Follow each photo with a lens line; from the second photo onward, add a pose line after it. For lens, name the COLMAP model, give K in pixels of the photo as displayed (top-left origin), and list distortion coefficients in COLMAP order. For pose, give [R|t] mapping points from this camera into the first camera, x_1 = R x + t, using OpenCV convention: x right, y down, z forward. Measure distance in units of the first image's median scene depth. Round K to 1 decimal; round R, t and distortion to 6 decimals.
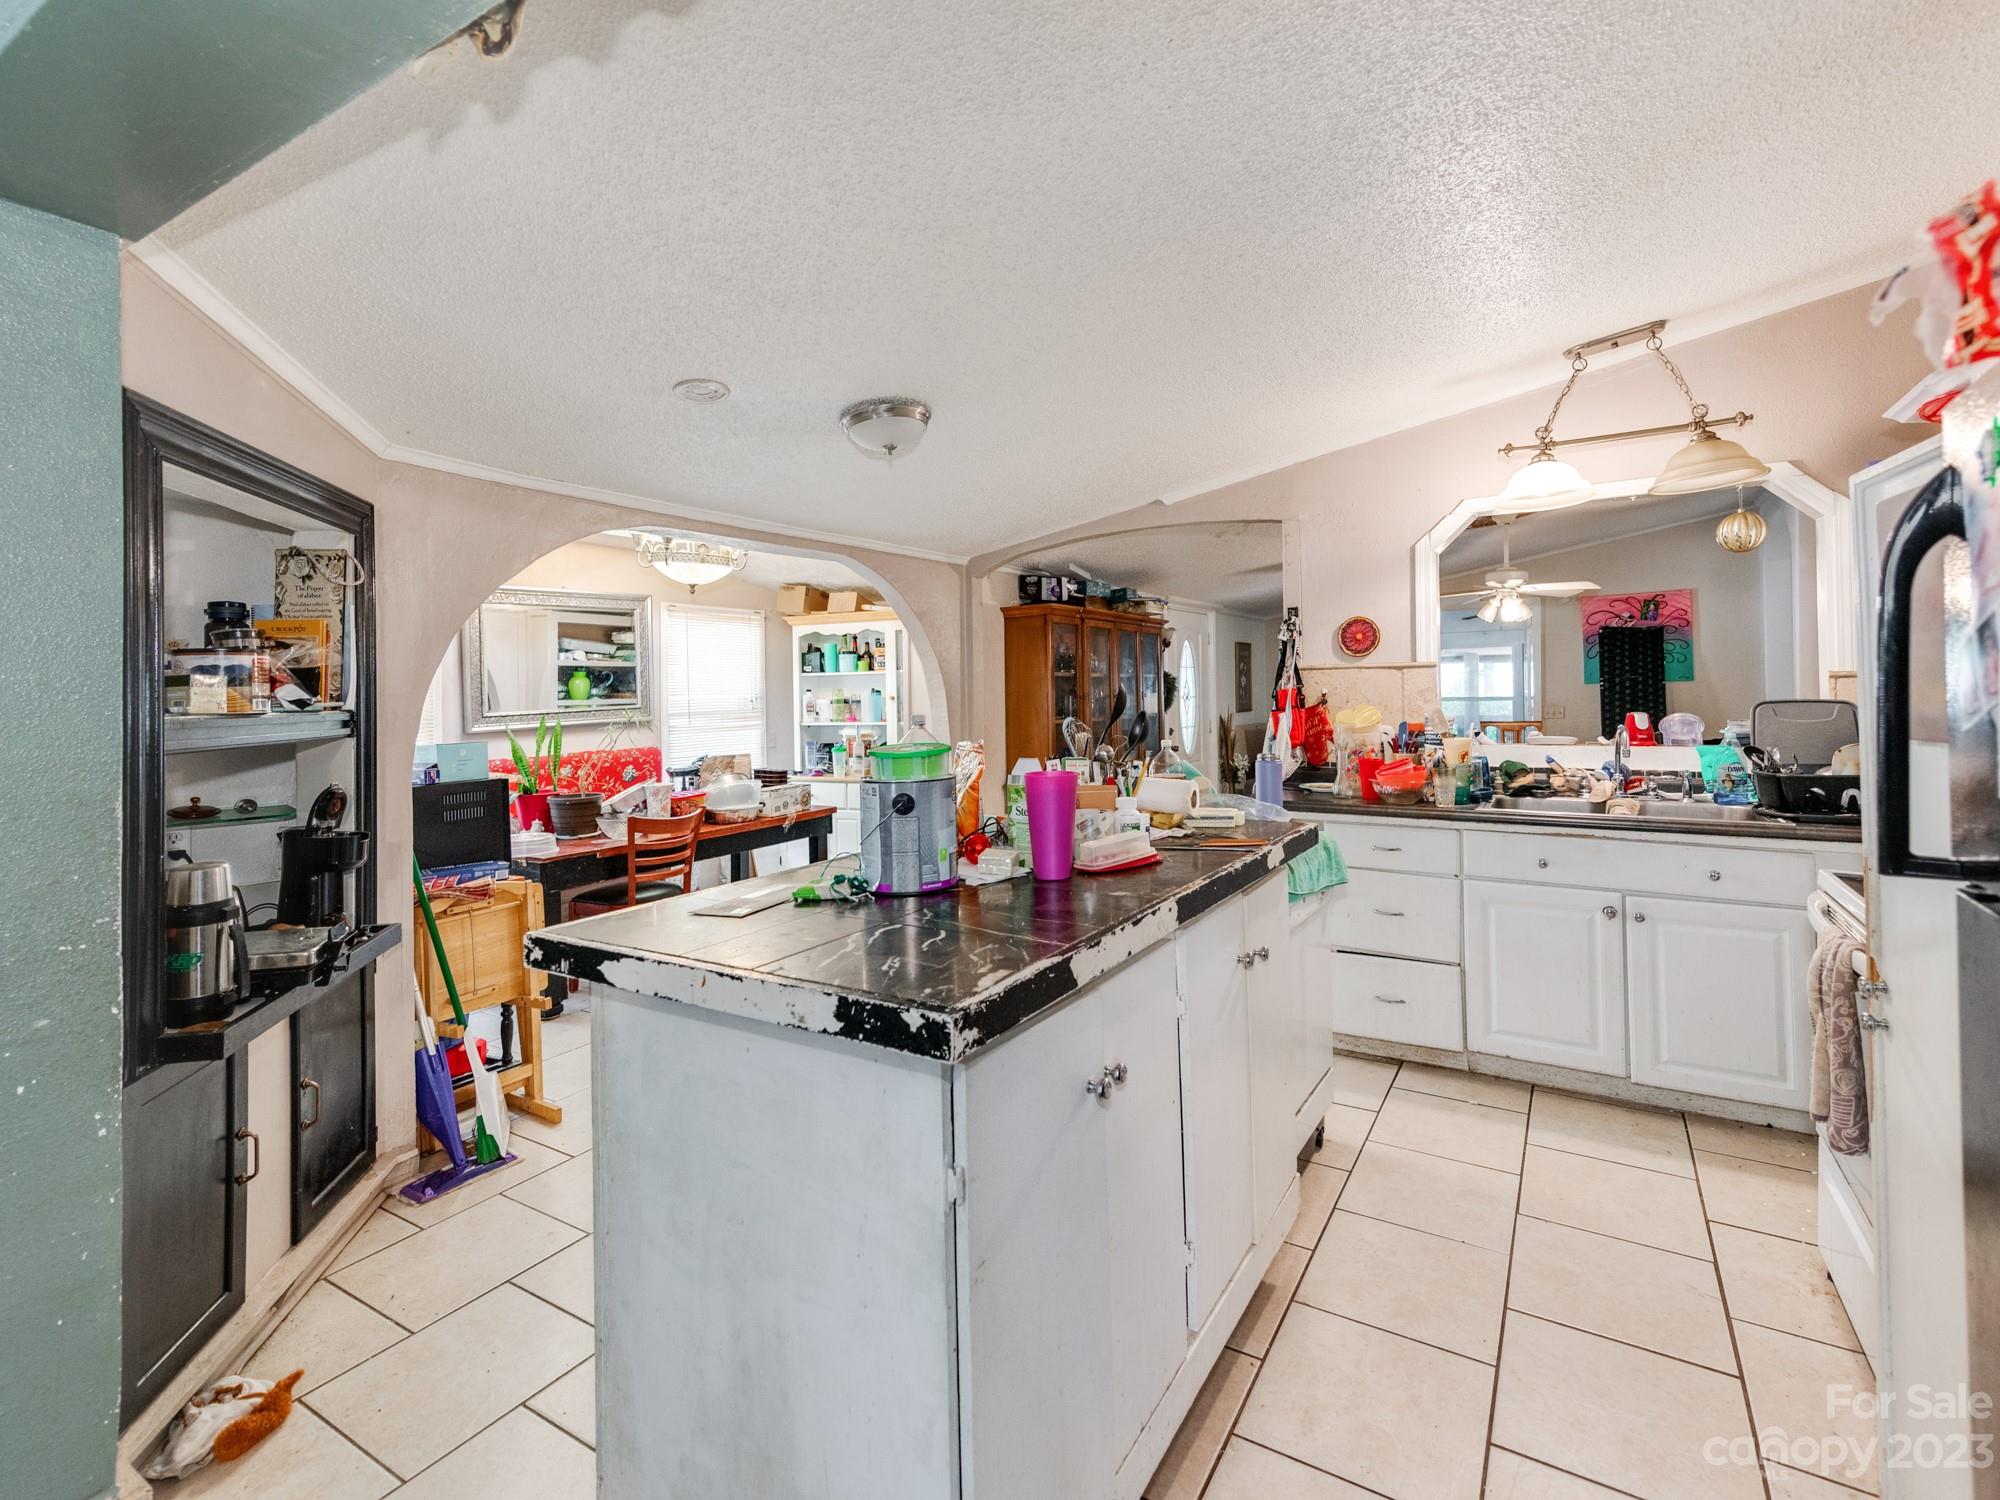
lens RADIAL K [[914.9, 0, 1046.7], [0, 914.9, 689.4], [0, 0, 1]] dist [0.004112, 0.000605]
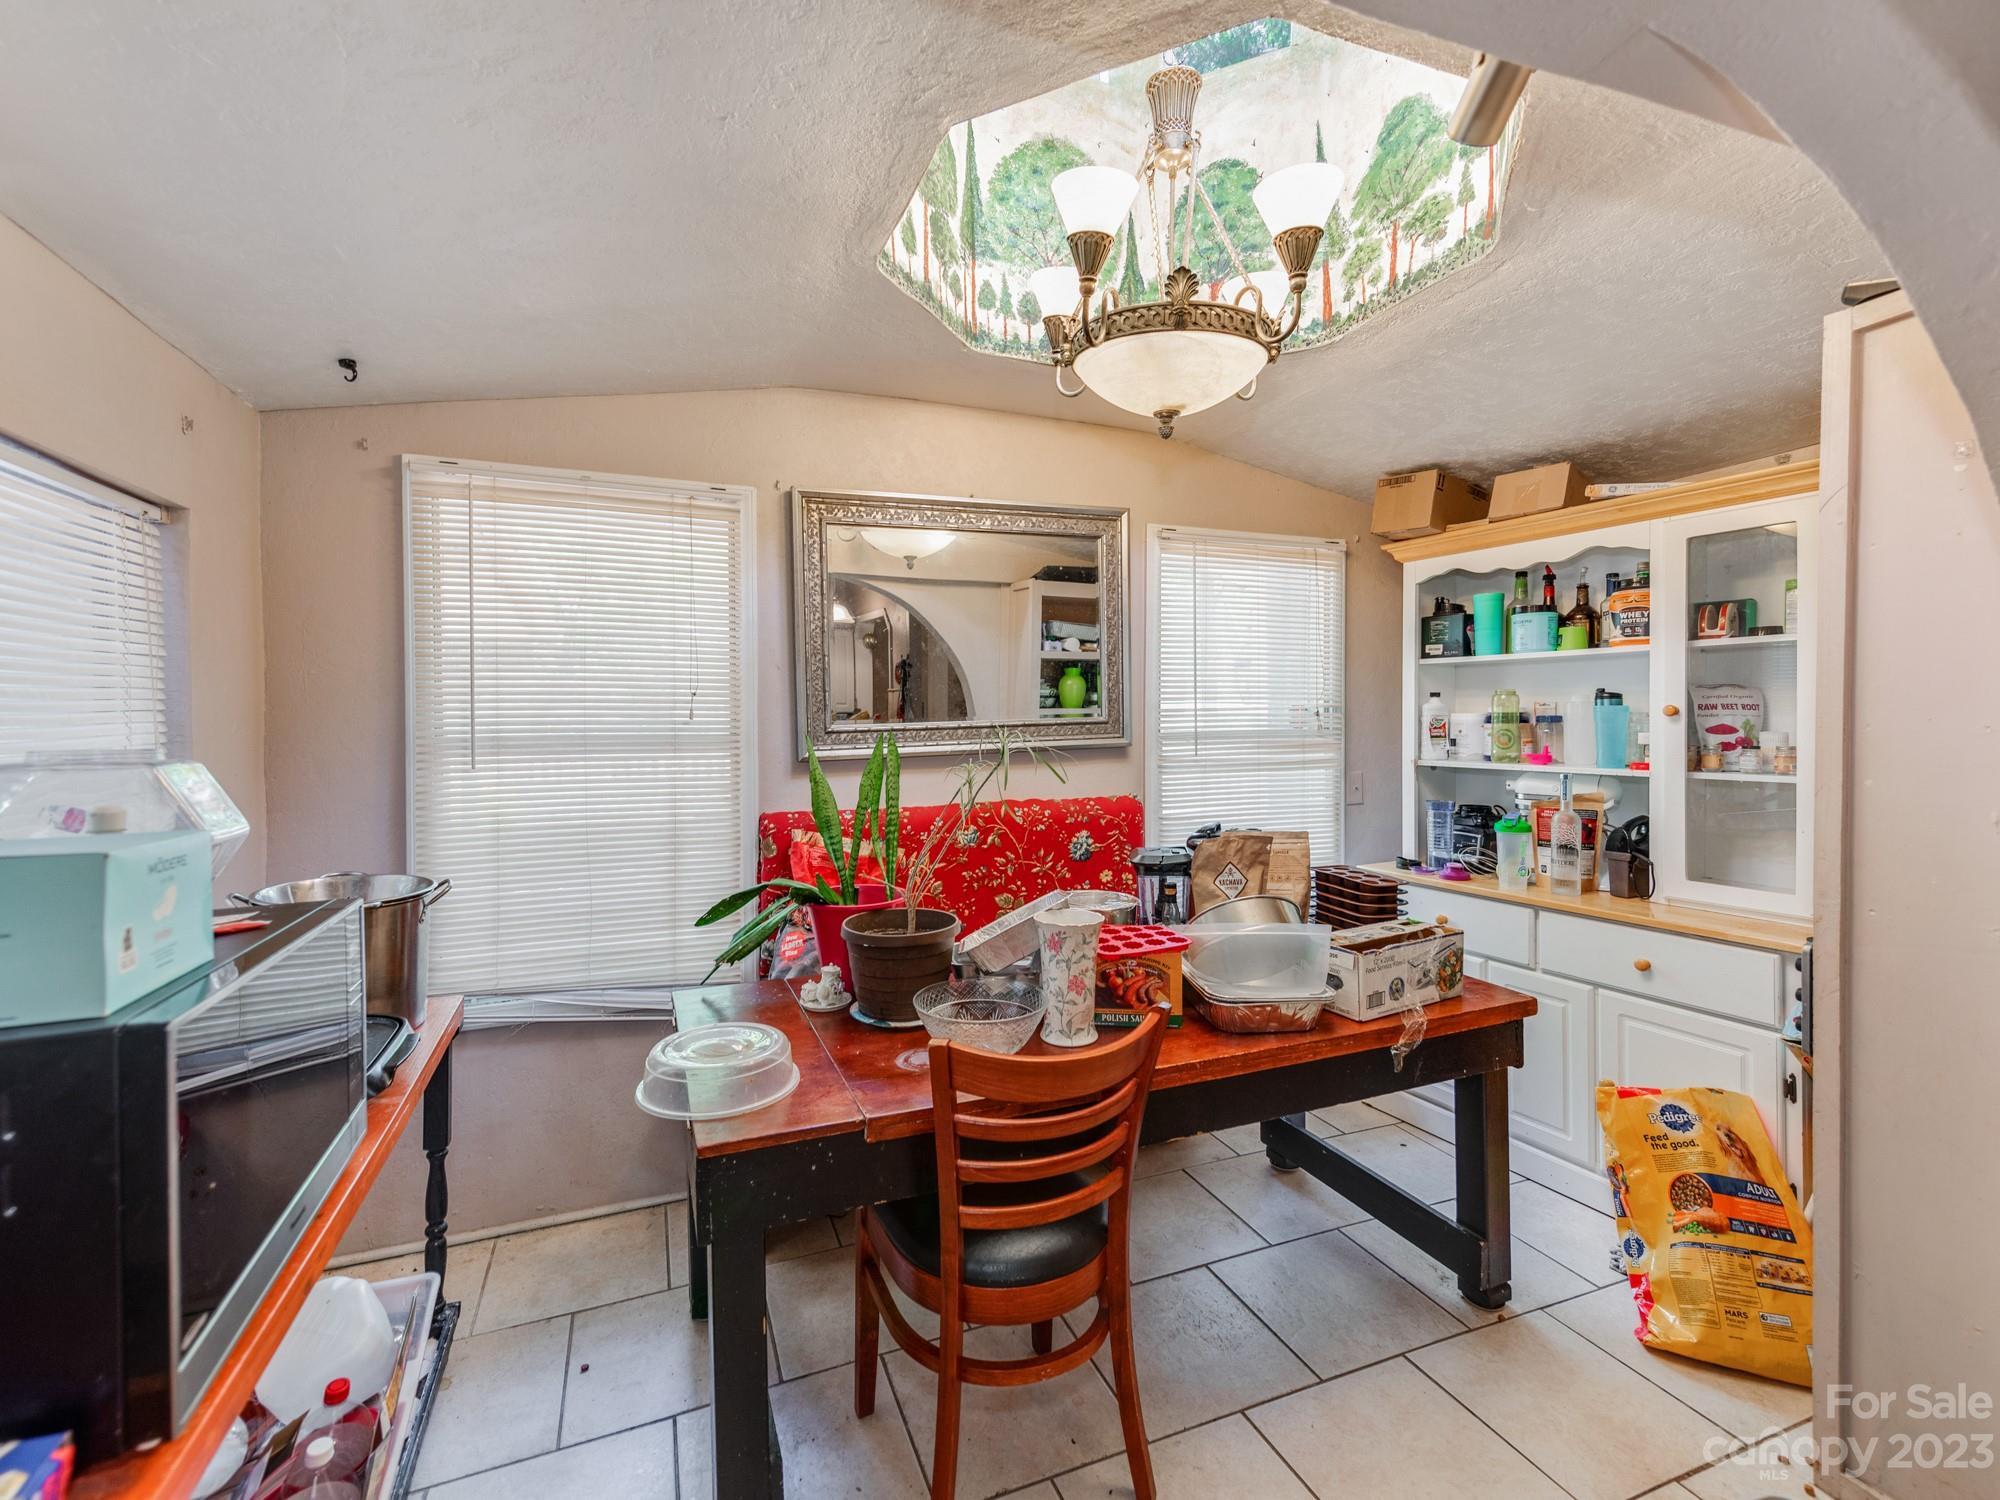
lens RADIAL K [[900.6, 0, 1004.8], [0, 900.6, 724.7], [0, 0, 1]] dist [0.000460, 0.000127]
pose [[0.794689, 0.024154, -0.606537, -0.172400], [-0.010939, 0.999616, 0.025475, 0.008922], [0.606919, -0.013610, 0.794647, 0.547566]]
